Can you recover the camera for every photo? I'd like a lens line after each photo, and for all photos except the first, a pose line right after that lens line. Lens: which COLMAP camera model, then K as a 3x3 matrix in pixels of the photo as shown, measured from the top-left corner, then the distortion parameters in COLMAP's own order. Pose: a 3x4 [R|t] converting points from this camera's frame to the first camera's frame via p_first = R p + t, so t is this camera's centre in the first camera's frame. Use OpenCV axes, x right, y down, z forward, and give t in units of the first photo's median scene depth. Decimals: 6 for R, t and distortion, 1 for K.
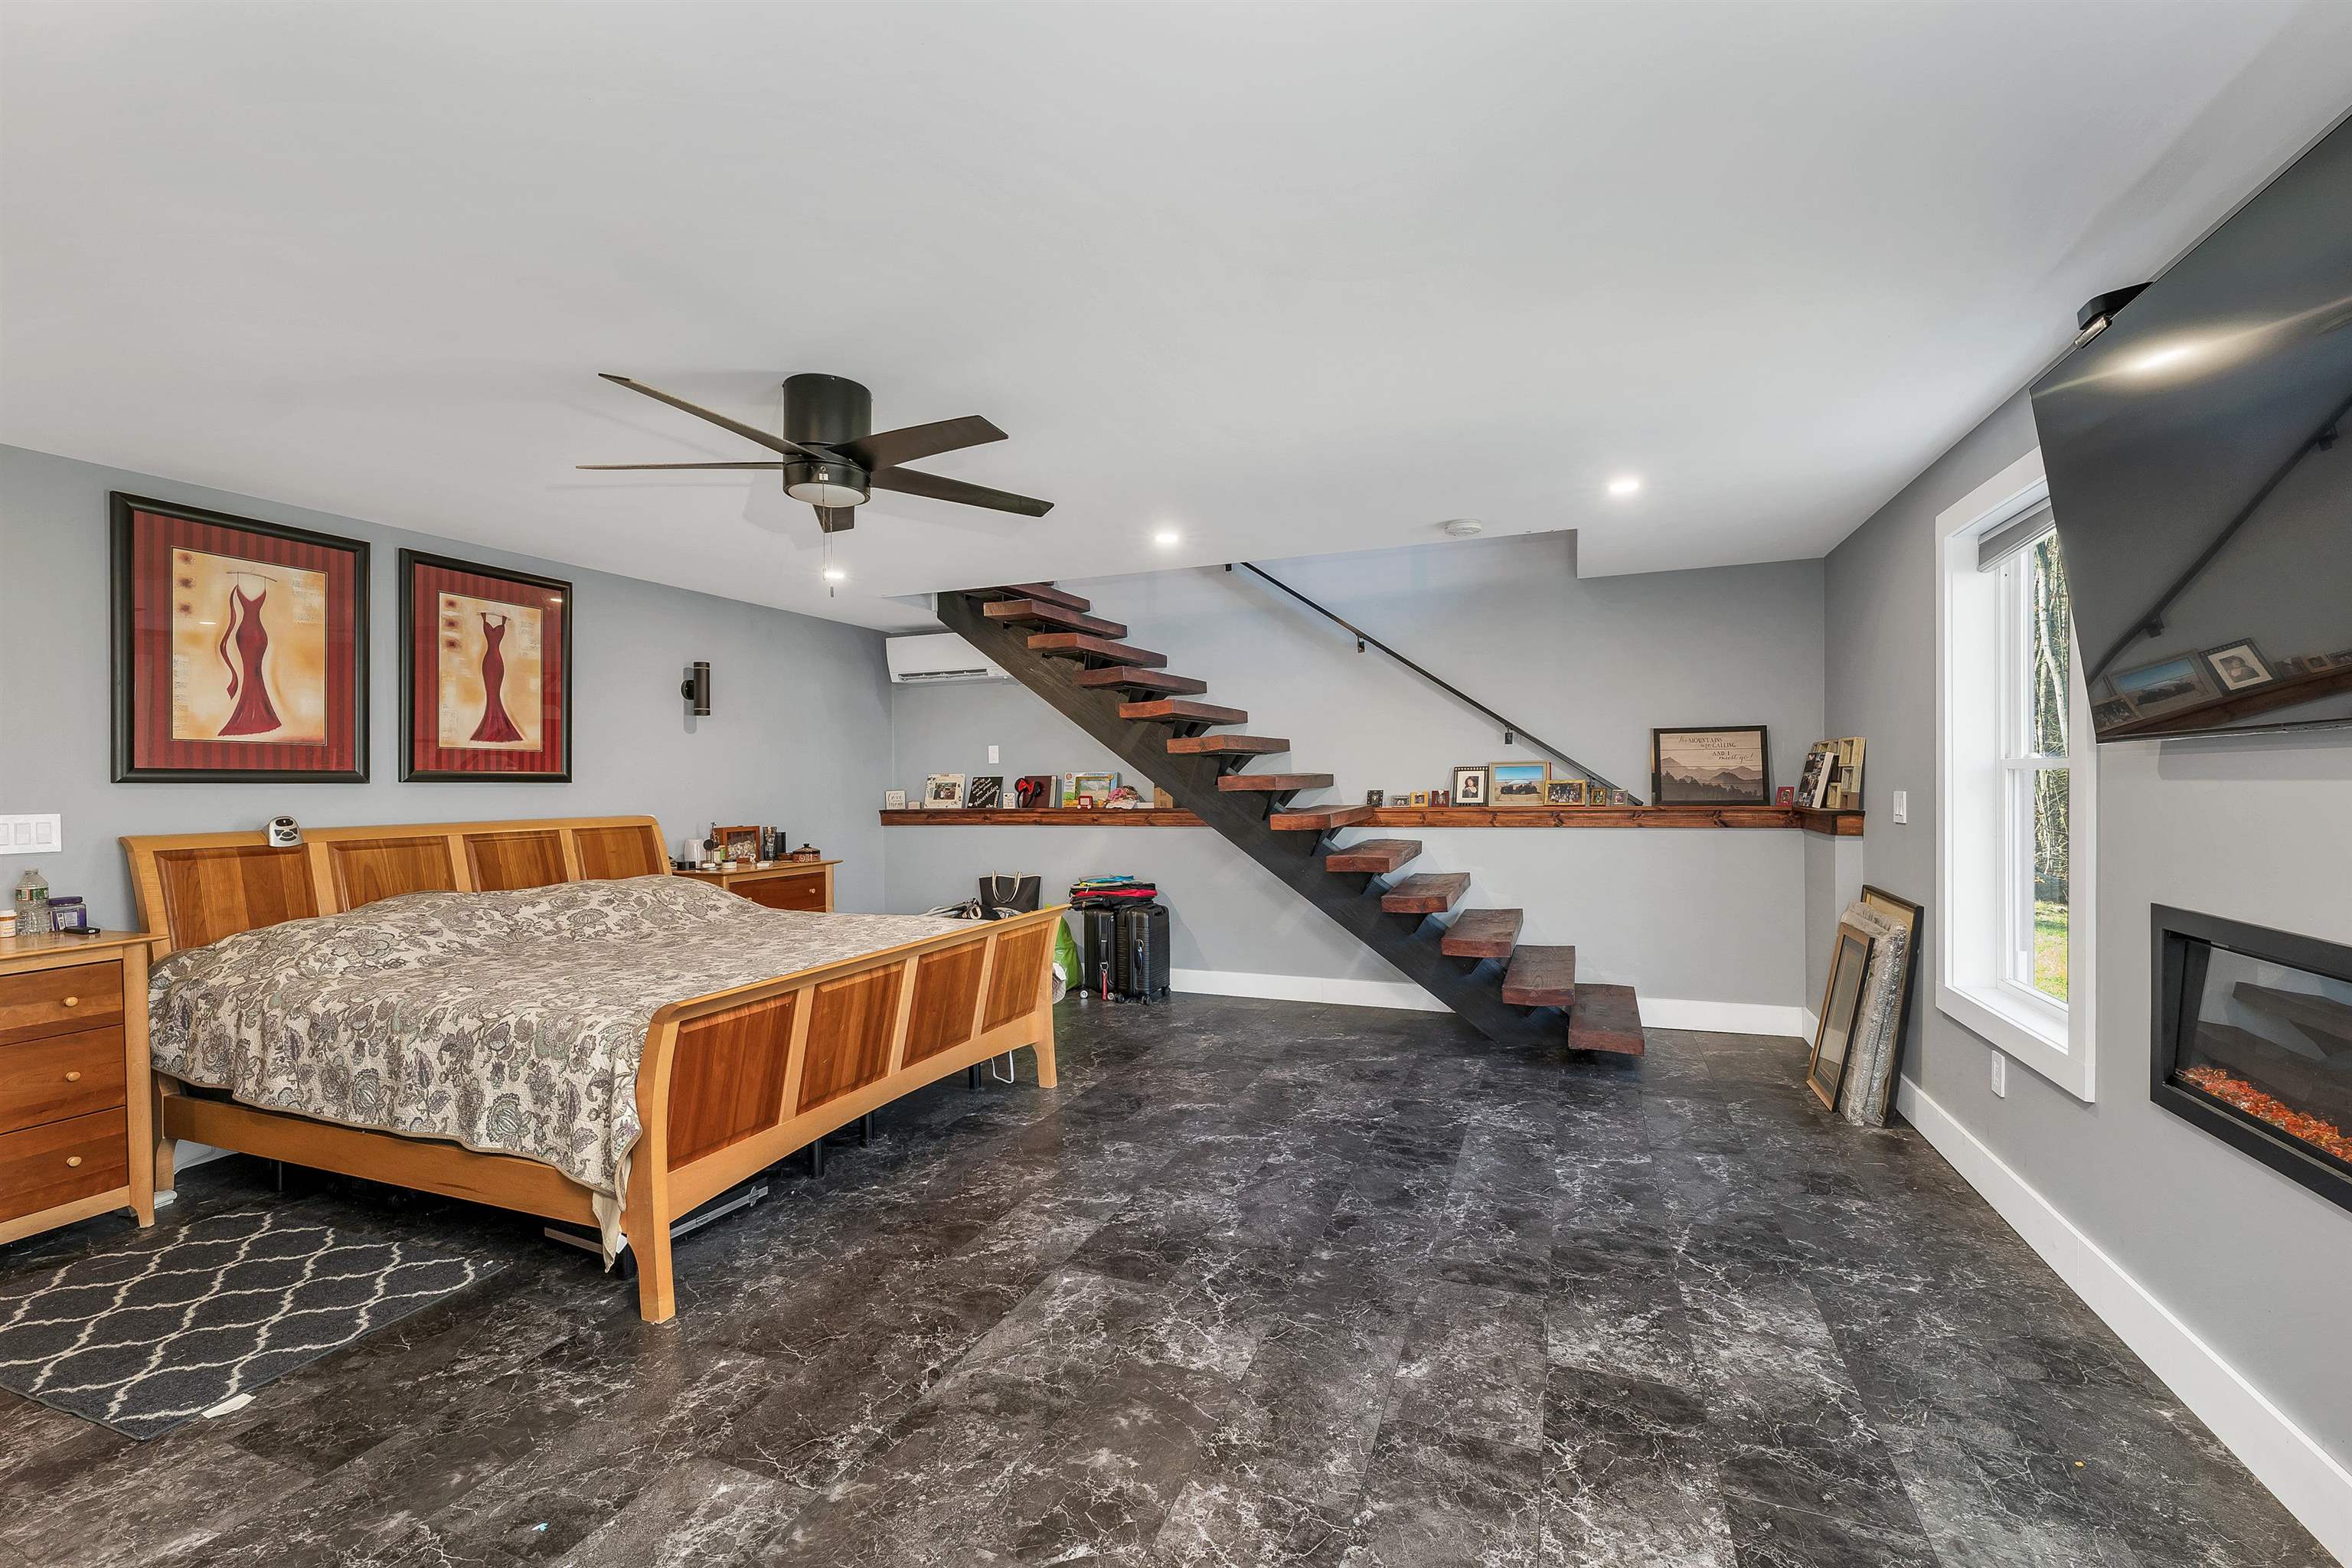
lens RADIAL K [[977.9, 0, 1175.5], [0, 977.9, 786.1], [0, 0, 1]] dist [-0.000765, -0.000358]
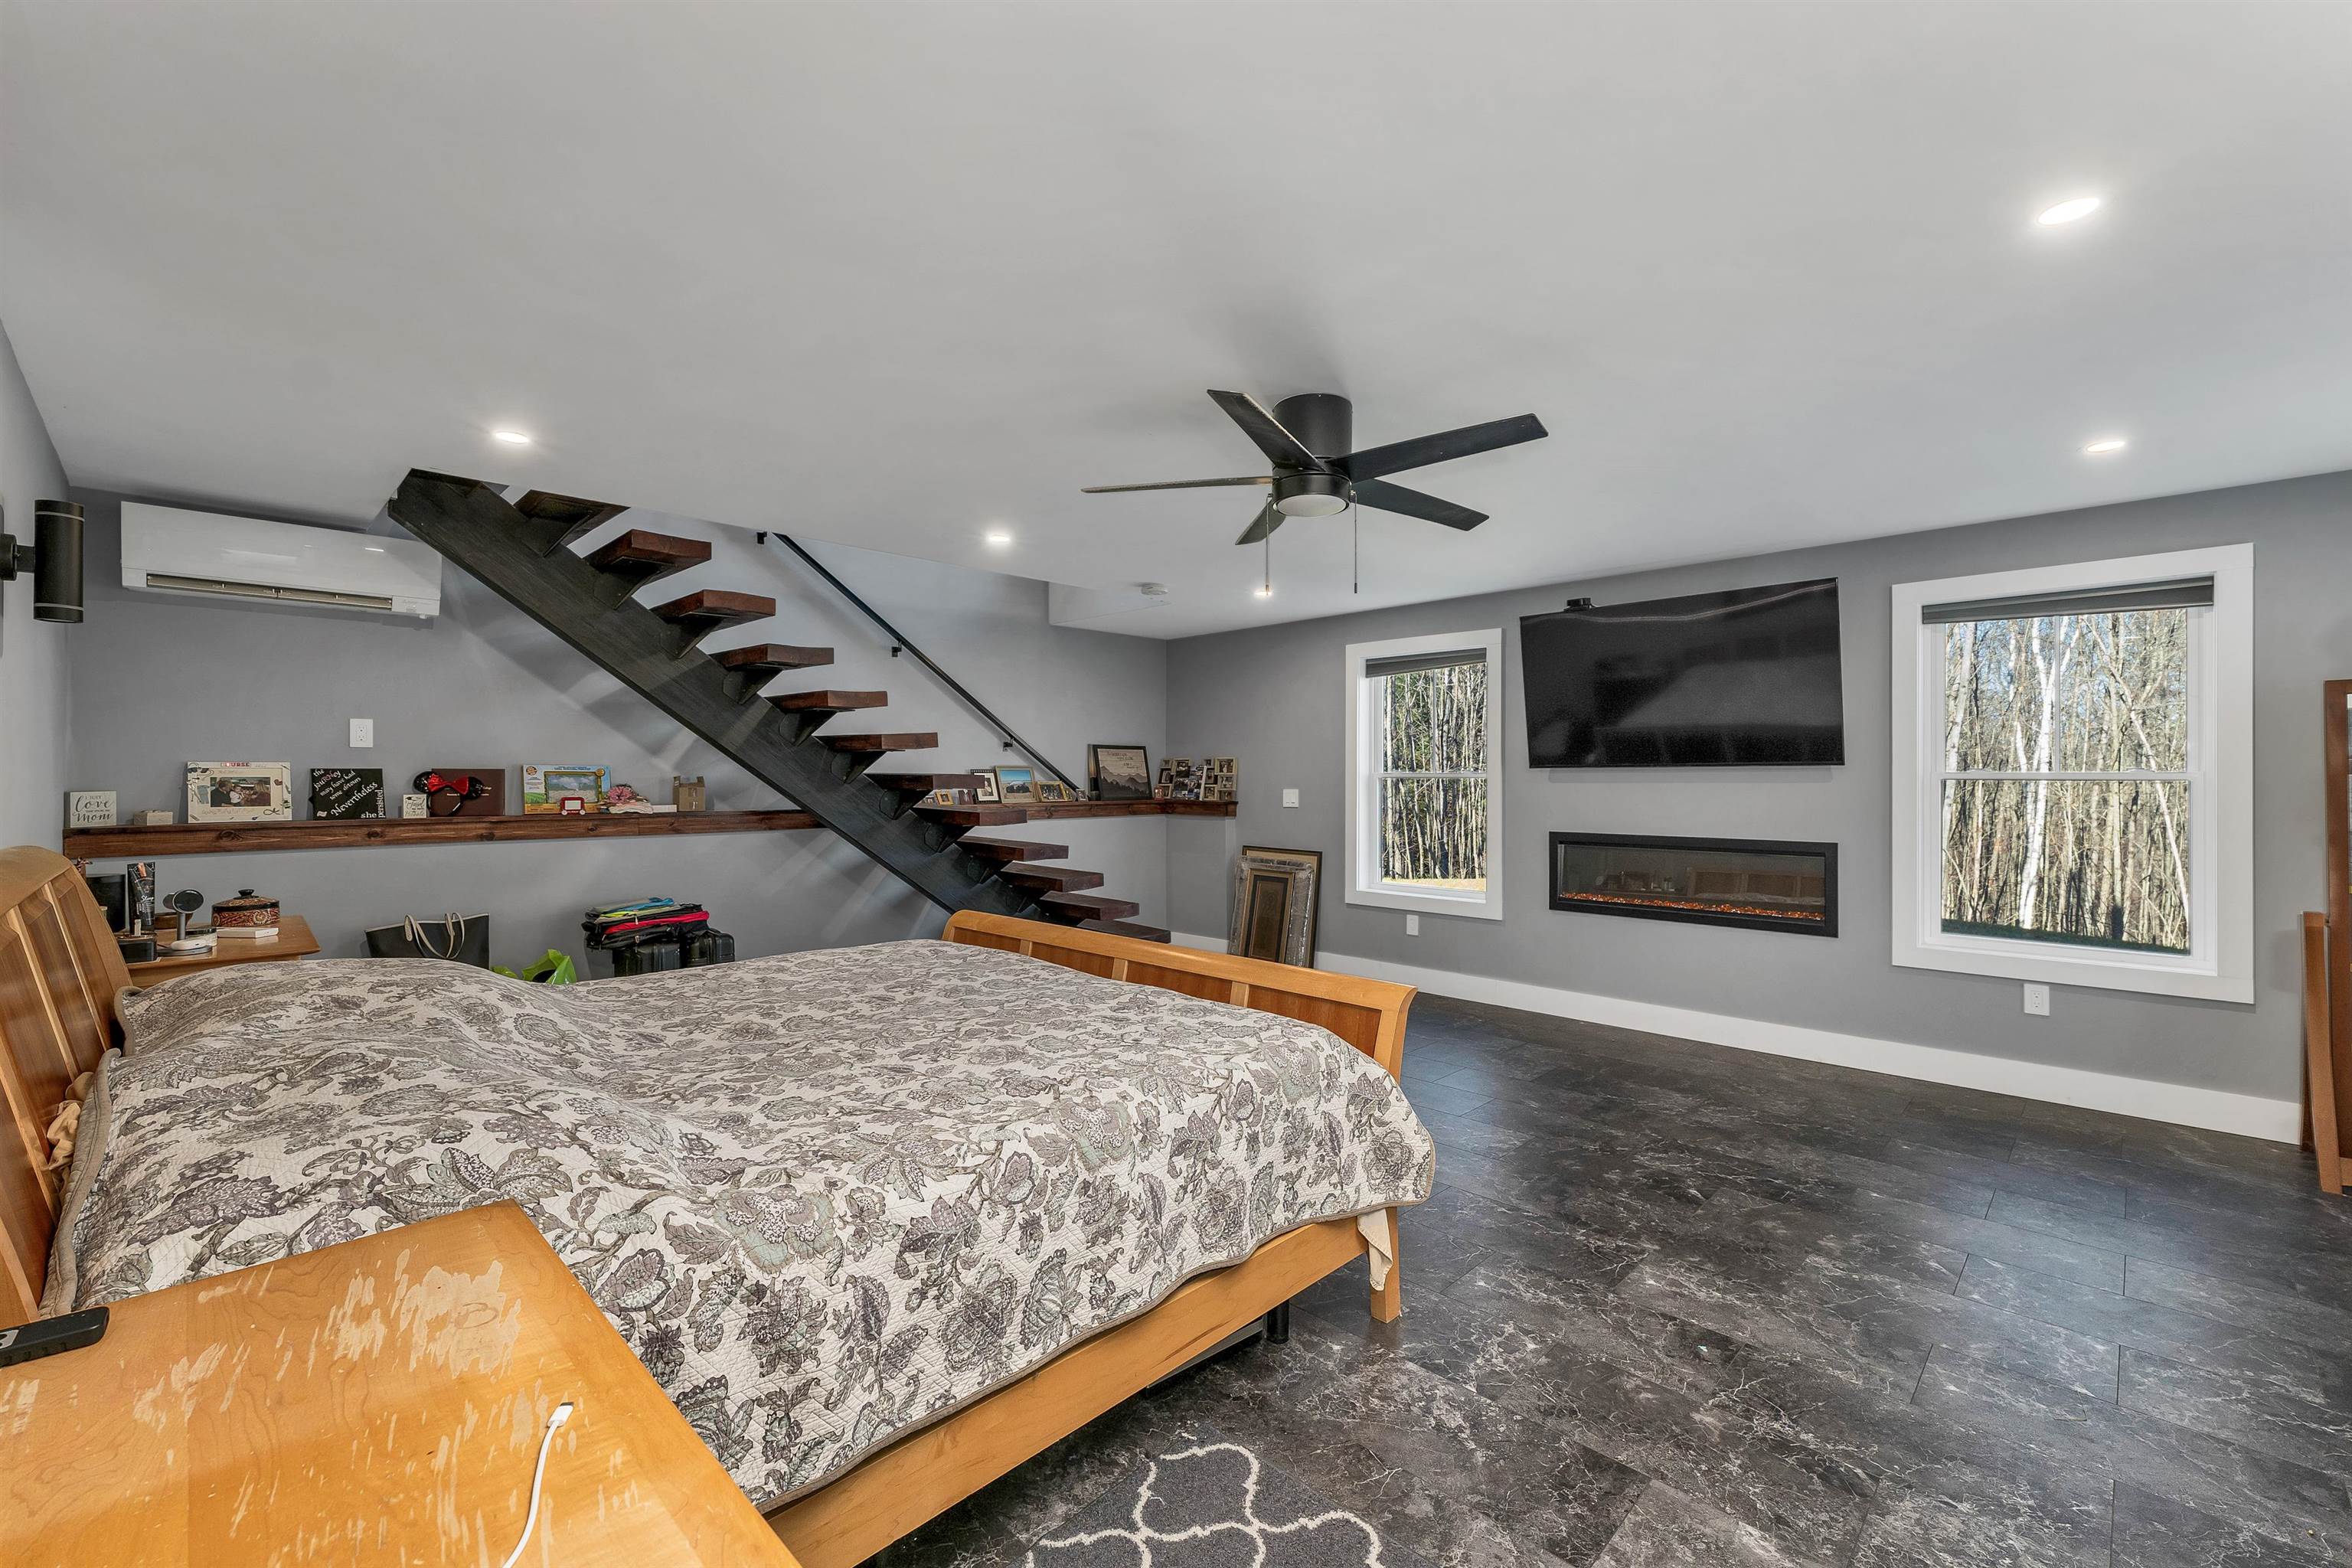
lens RADIAL K [[977.9, 0, 1132.8], [0, 977.9, 768.3], [0, 0, 1]] dist [-0.000765, -0.000358]
pose [[0.415160, 0.021443, 0.909495, -0.941652], [-0.000437, 0.999727, -0.023371, 0.008480], [-0.909748, 0.009306, 0.415056, 0.497608]]
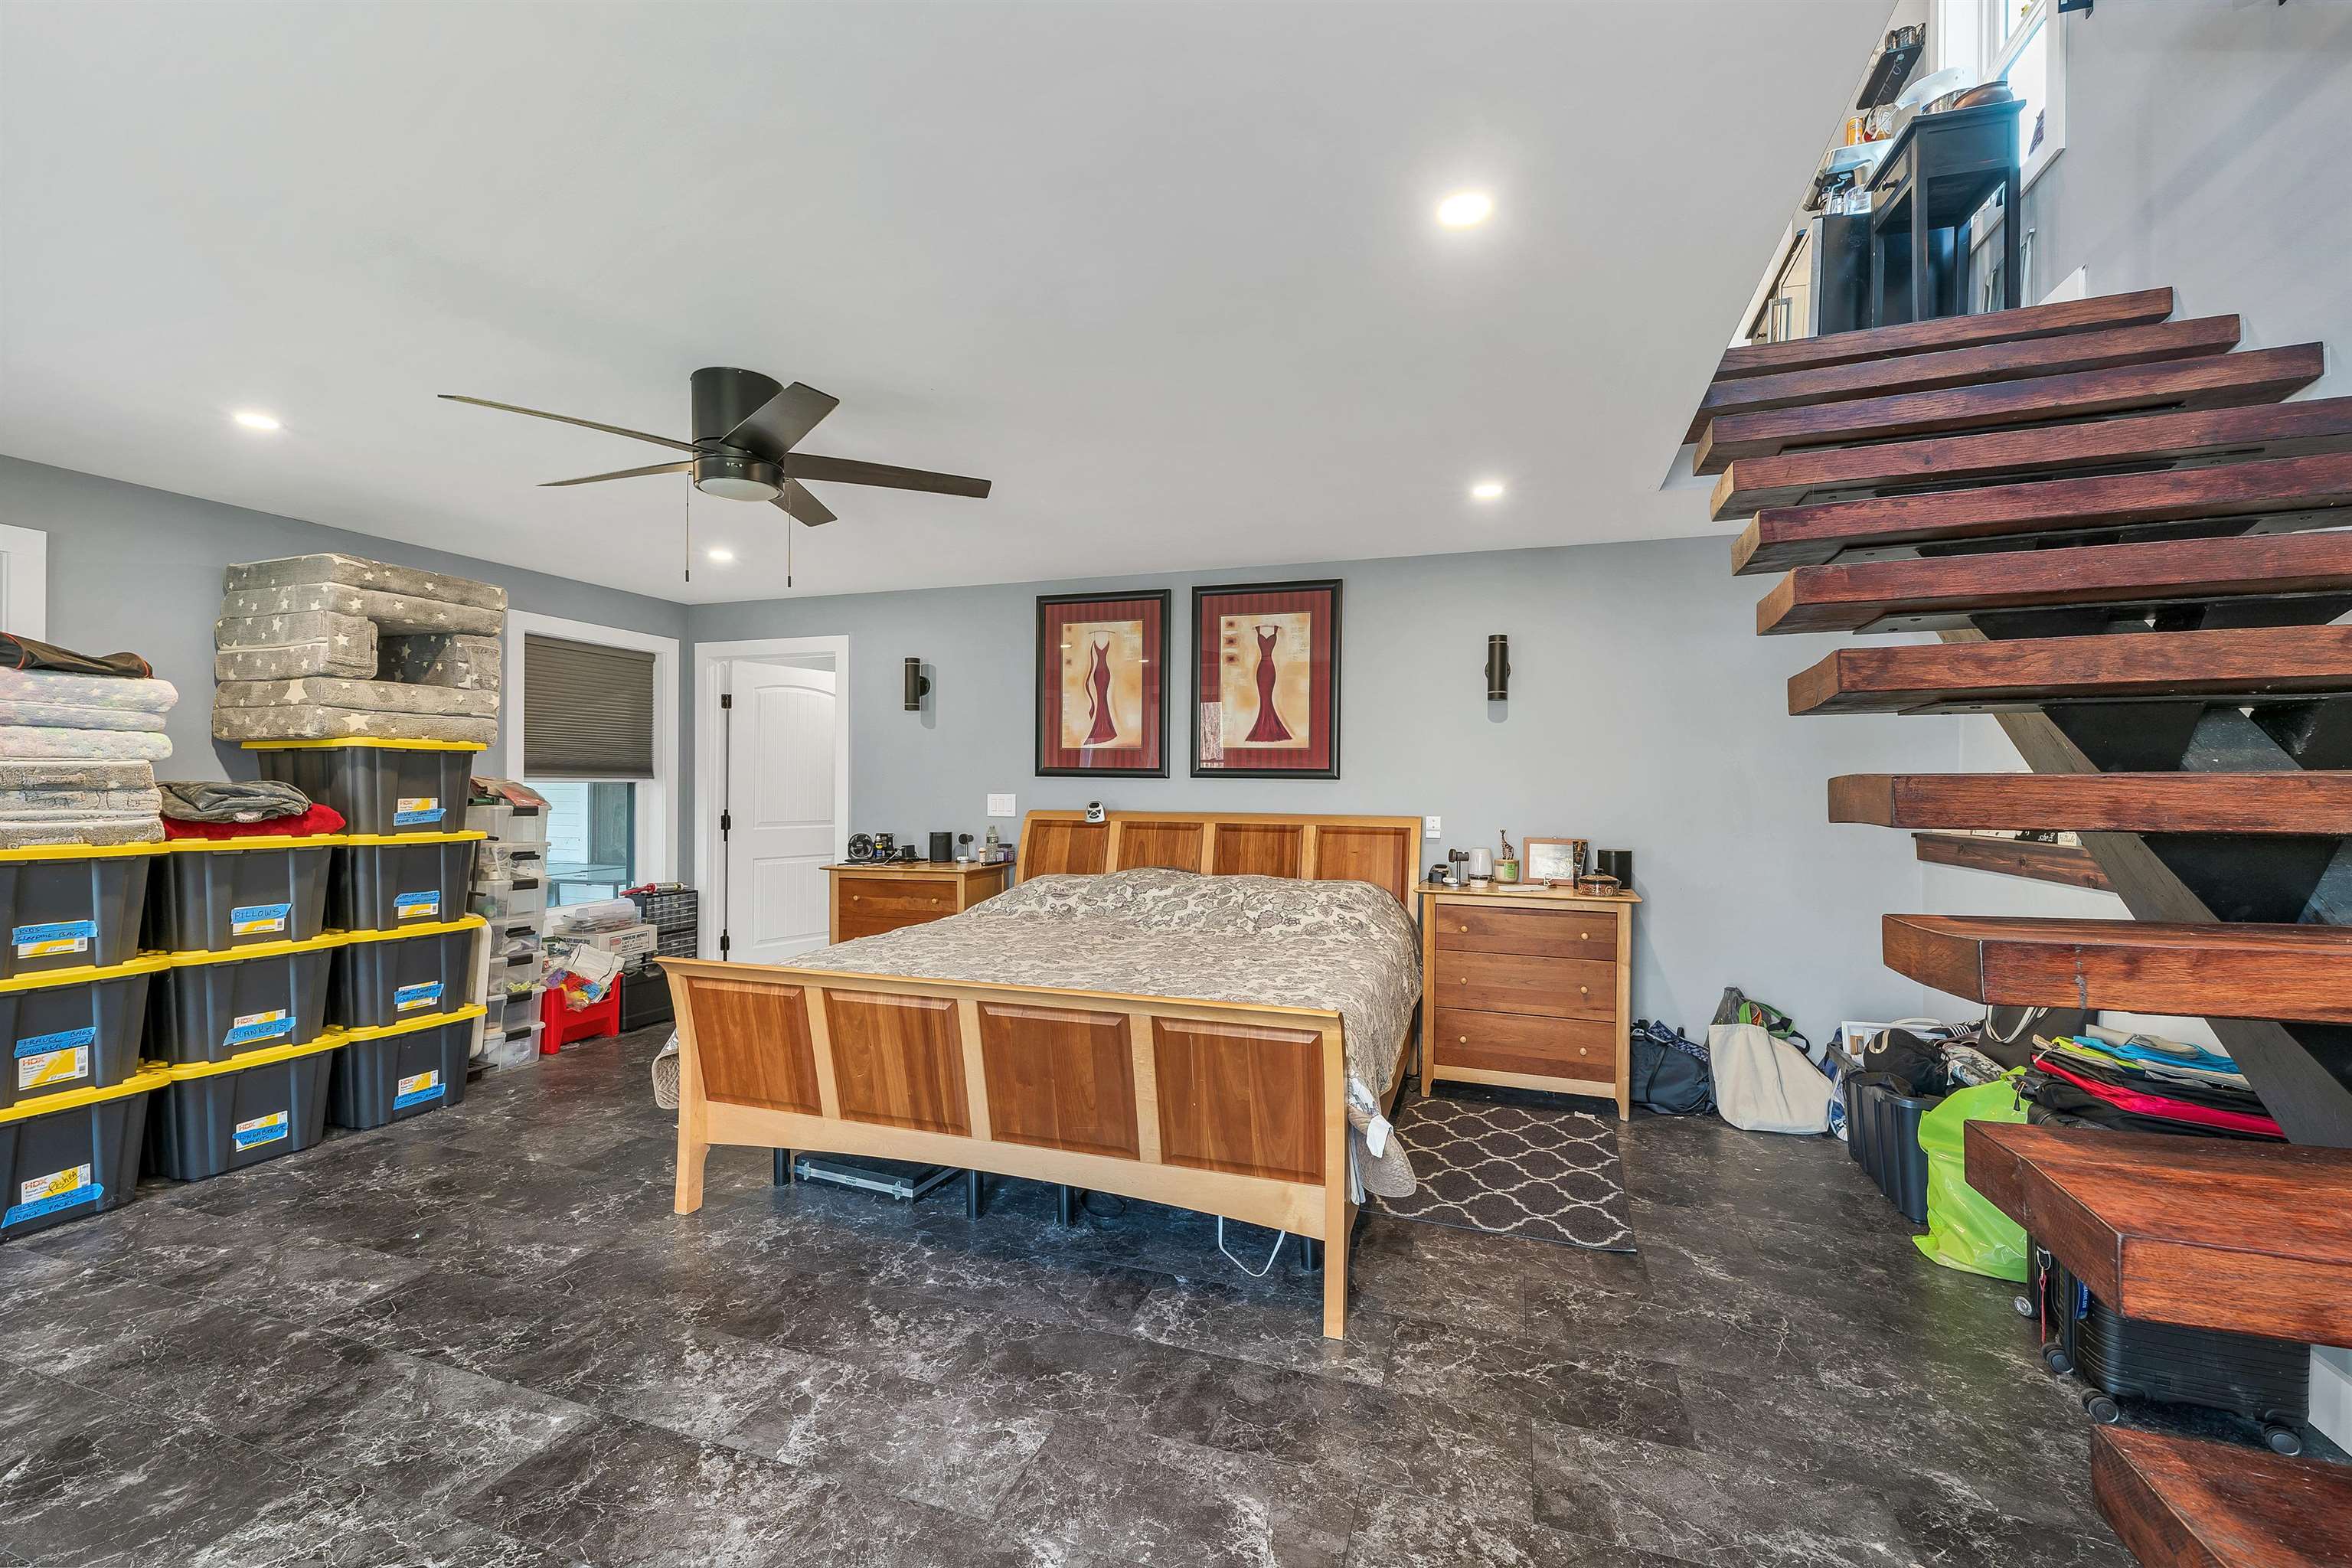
lens RADIAL K [[977.9, 0, 1175.2], [0, 977.9, 778.1], [0, 0, 1]] dist [-0.000765, -0.000358]
pose [[0.057354, 0.007086, -0.998329, 0.447319], [-0.012976, 0.999896, 0.006352, -0.010825], [0.998270, 0.012590, 0.057440, 0.935455]]
